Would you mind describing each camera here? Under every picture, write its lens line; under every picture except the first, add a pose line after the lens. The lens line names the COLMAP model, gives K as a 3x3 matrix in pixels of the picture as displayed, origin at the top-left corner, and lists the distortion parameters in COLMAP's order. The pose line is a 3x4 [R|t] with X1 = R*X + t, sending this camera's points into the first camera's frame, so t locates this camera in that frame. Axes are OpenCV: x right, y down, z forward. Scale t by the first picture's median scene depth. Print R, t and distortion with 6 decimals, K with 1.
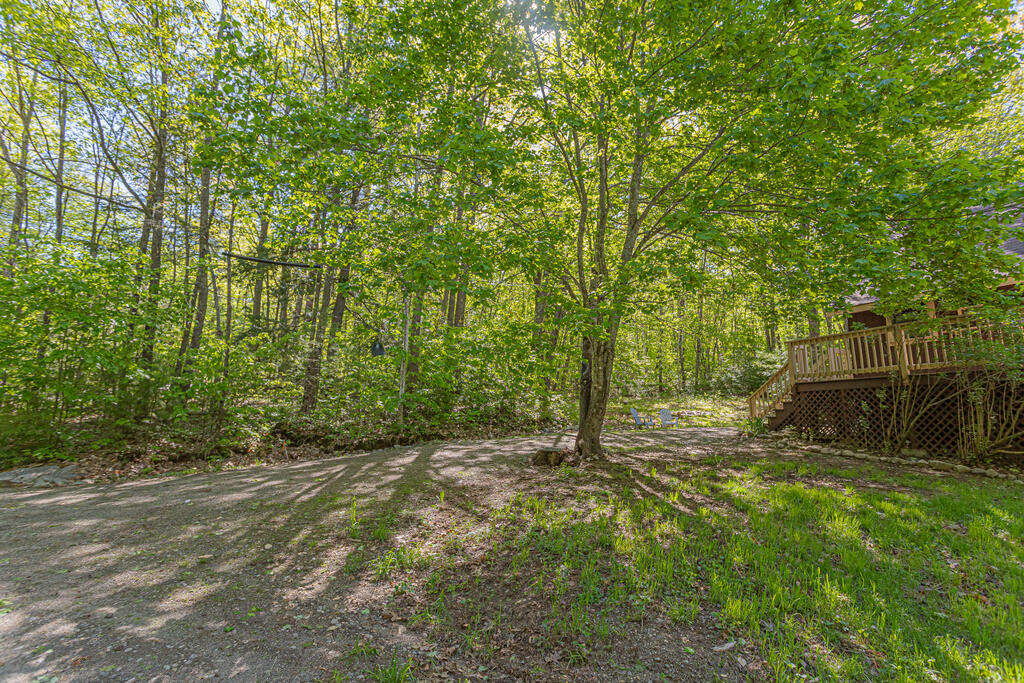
lens RADIAL K [[495.2, 0, 512.2], [0, 495.2, 336.5], [0, 0, 1]] dist [-0.001498, -0.000304]
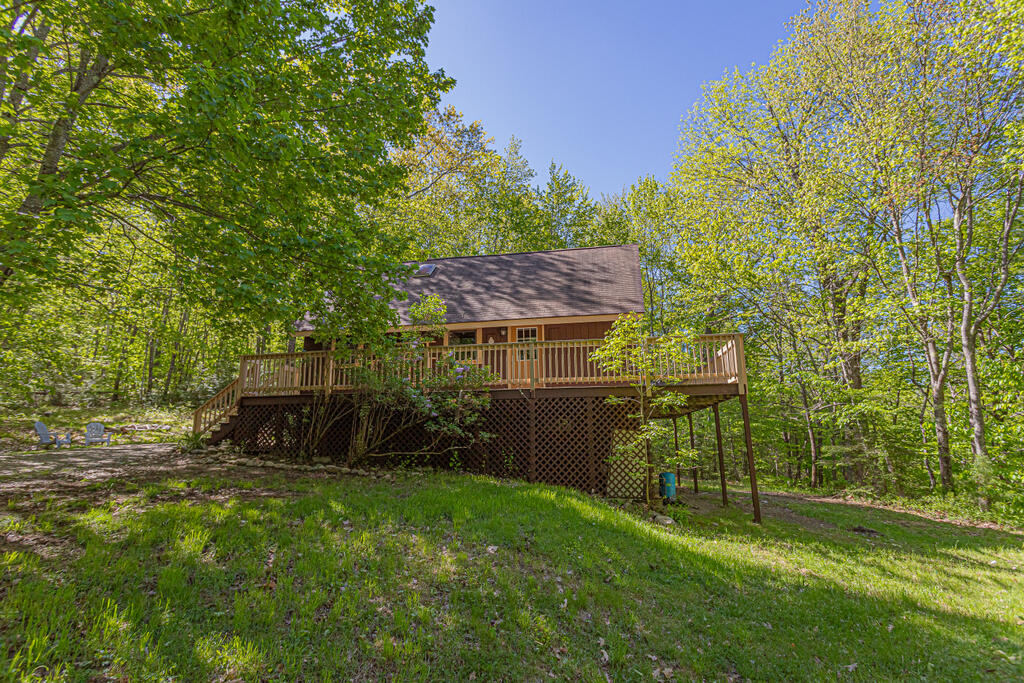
lens RADIAL K [[495.2, 0, 512.2], [0, 495.2, 336.5], [0, 0, 1]] dist [-0.001498, -0.000304]
pose [[0.557331, 0.137259, 0.818867, 0.053038], [-0.116321, 0.989422, -0.086678, -0.006188], [-0.822102, -0.046943, 0.567401, -0.028796]]
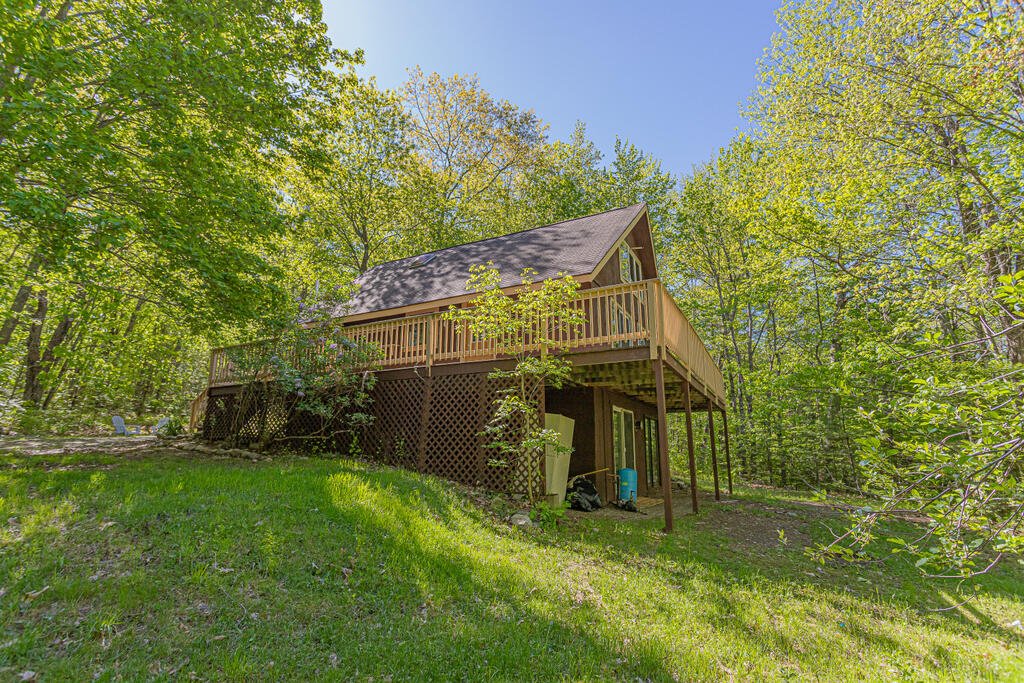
lens RADIAL K [[490.2, 0, 510.8], [0, 490.2, 337.4], [0, 0, 1]] dist [0.002350, 0.000093]
pose [[0.786160, 0.109610, 0.608226, 0.446531], [-0.084829, 0.993970, -0.069480, 0.003161], [-0.612174, 0.003027, 0.790717, -0.257358]]
